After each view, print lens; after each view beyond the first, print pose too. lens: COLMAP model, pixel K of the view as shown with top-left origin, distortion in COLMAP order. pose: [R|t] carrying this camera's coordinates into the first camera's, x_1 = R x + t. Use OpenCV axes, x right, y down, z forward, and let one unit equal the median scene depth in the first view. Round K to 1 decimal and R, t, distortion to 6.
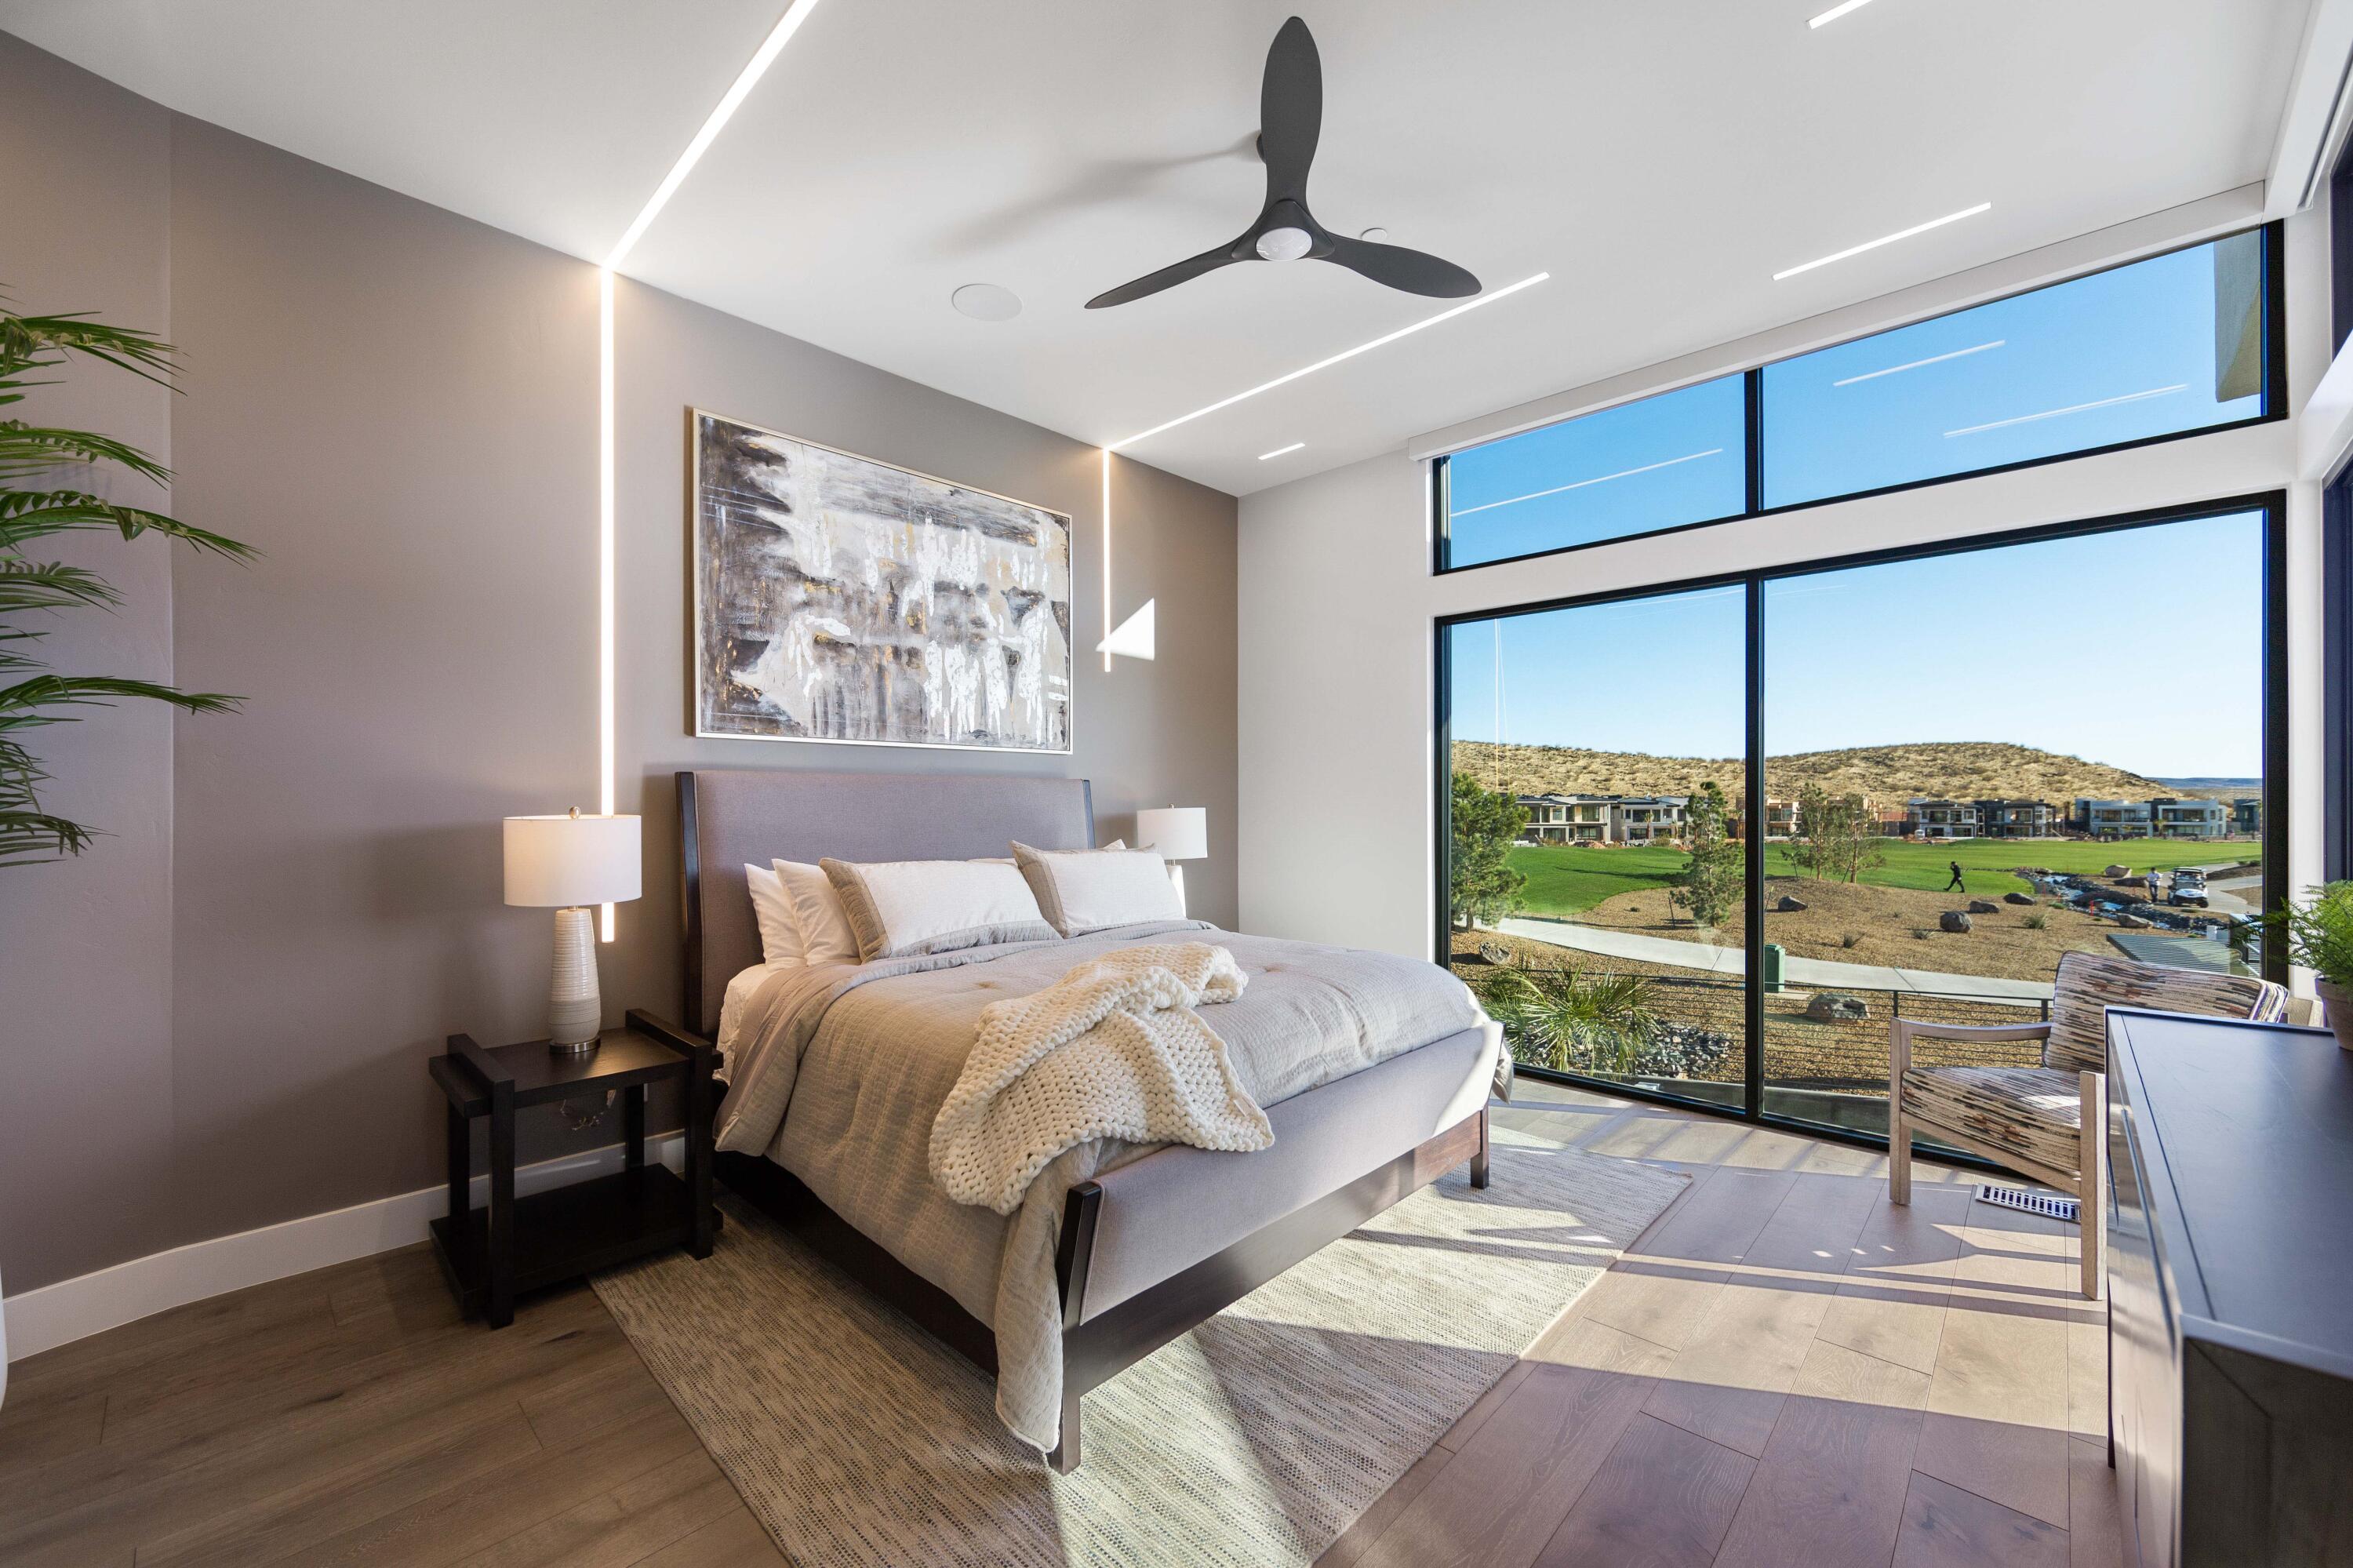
lens RADIAL K [[936.3, 0, 1186.4], [0, 936.3, 797.8], [0, 0, 1]] dist [-0.000995, -0.000145]
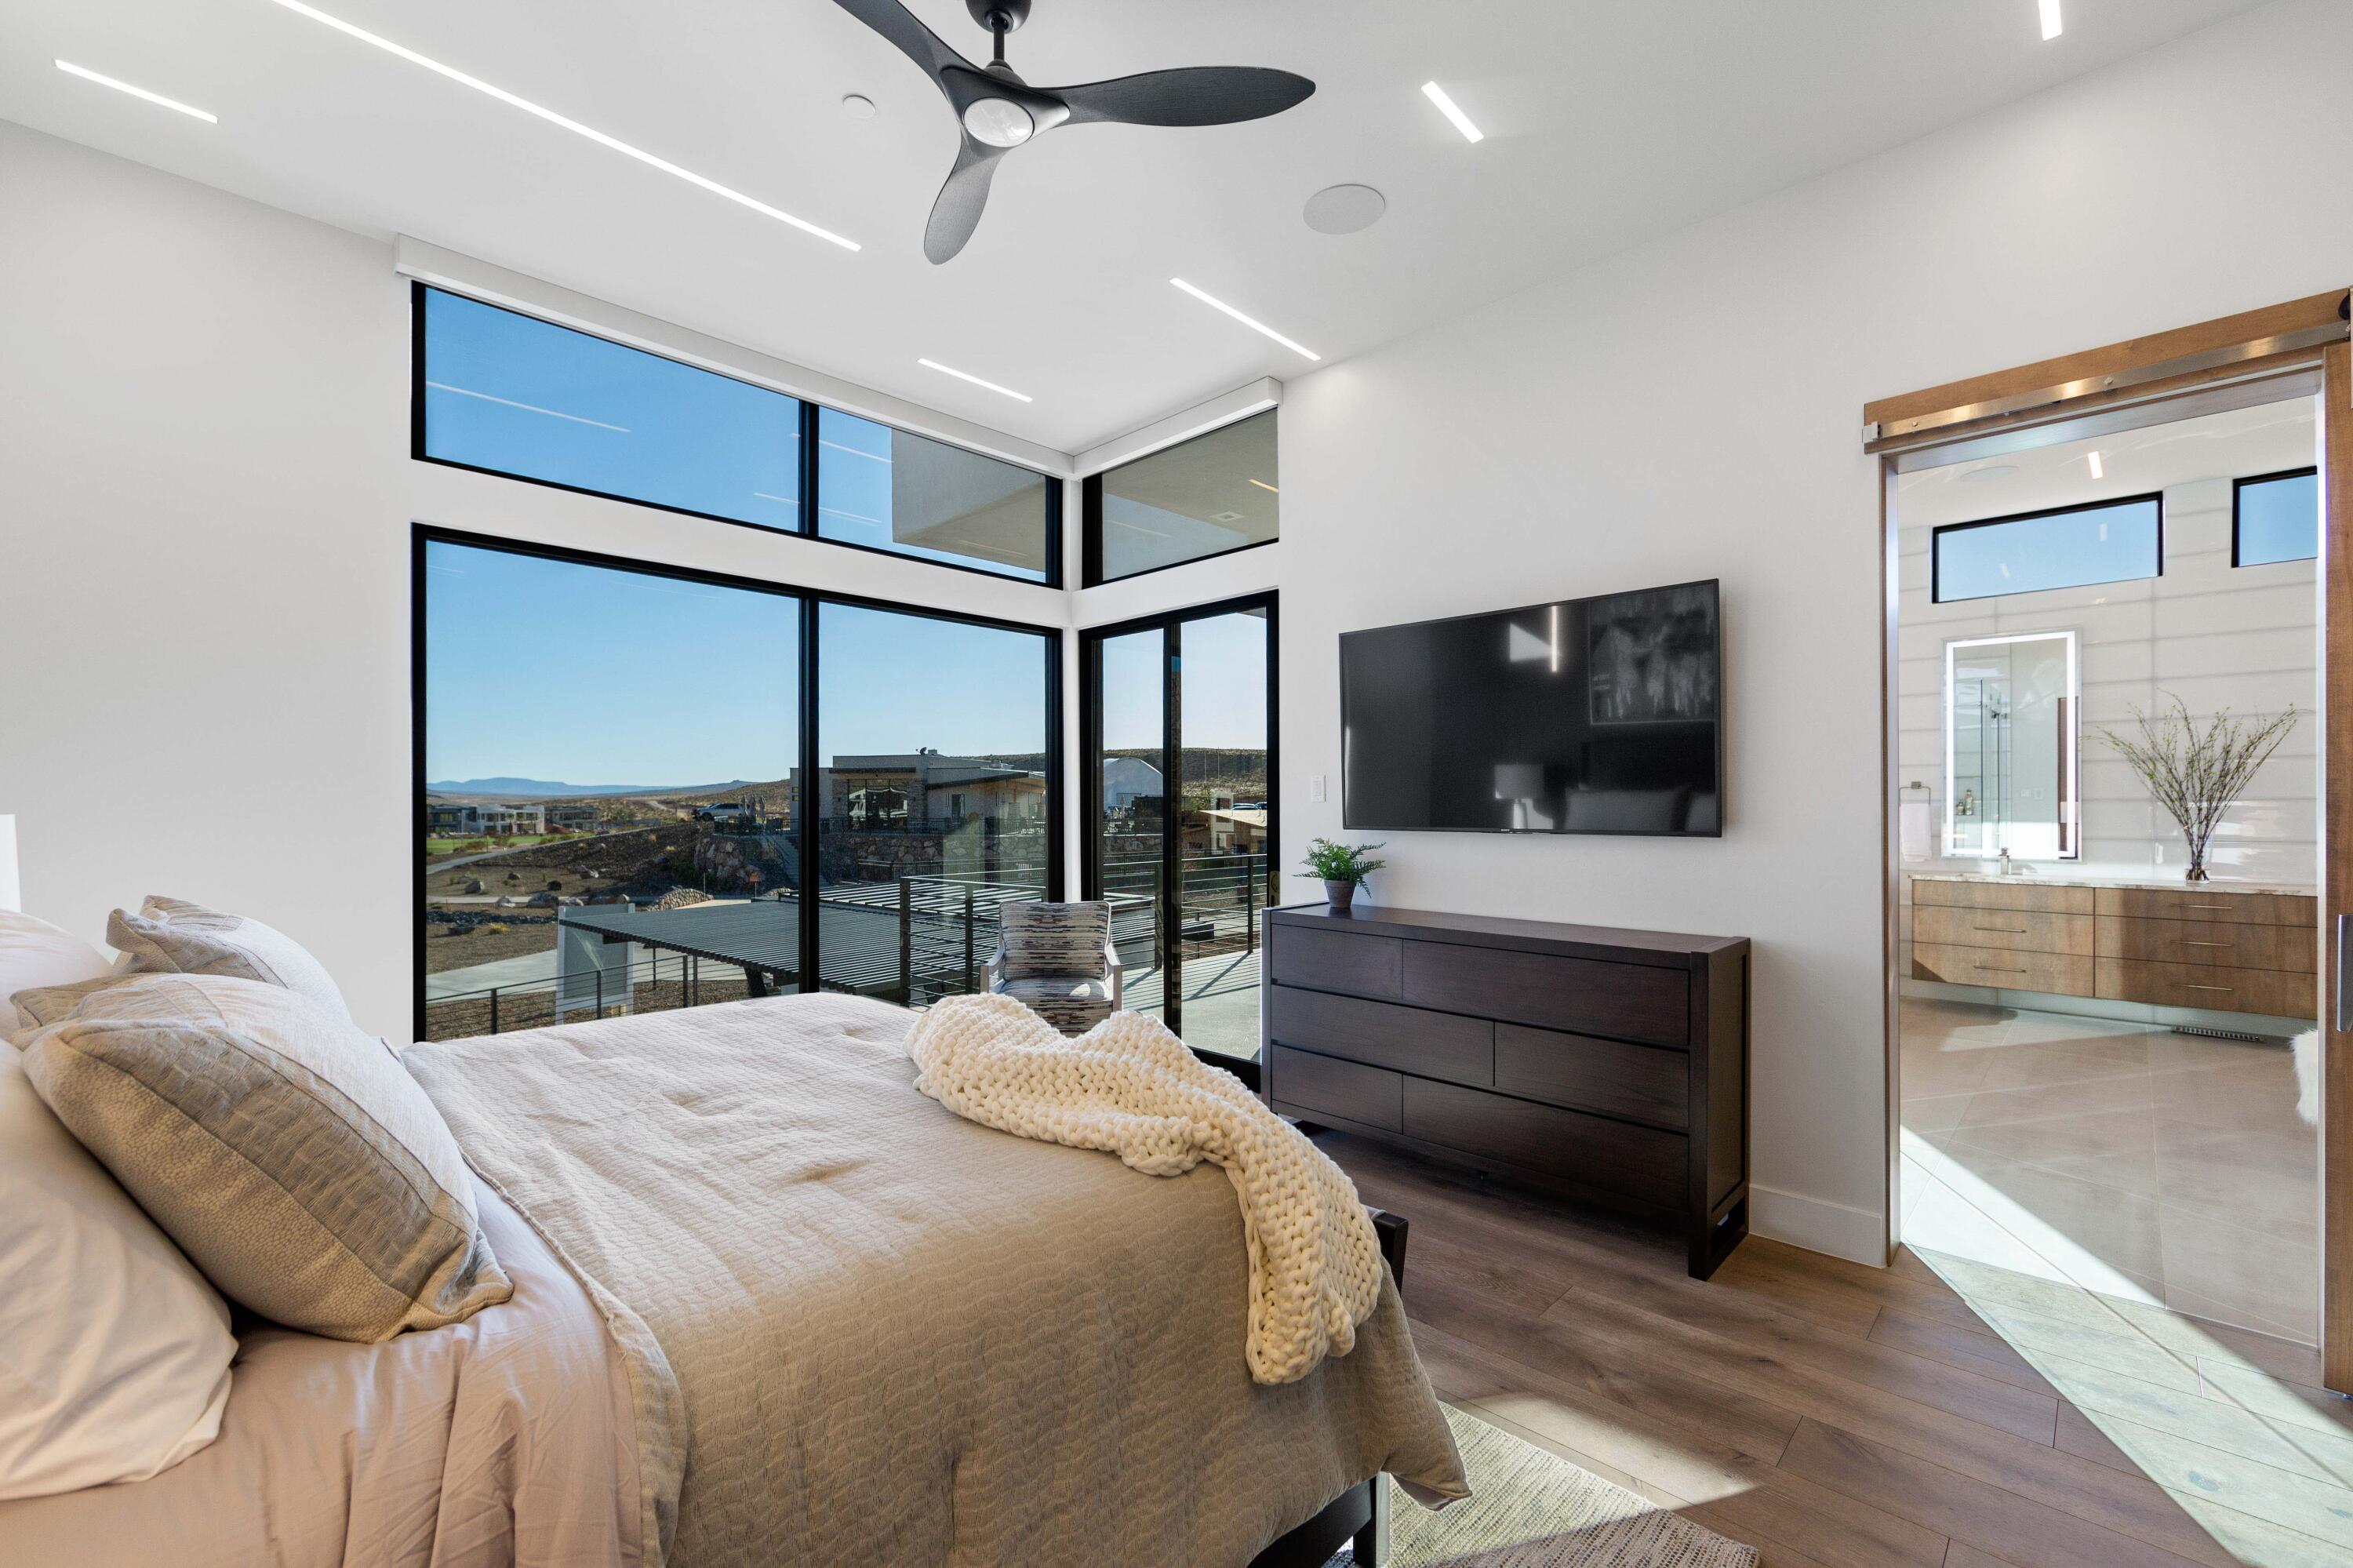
lens RADIAL K [[965.5, 0, 1178.5], [0, 965.5, 803.5], [0, 0, 1]] dist [-0.000928, -0.000308]
pose [[0.021137, 0.002007, 0.999775, -0.495710], [-0.004747, 0.999987, -0.001907, 0.004135], [-0.999765, -0.004706, 0.021146, 0.550882]]
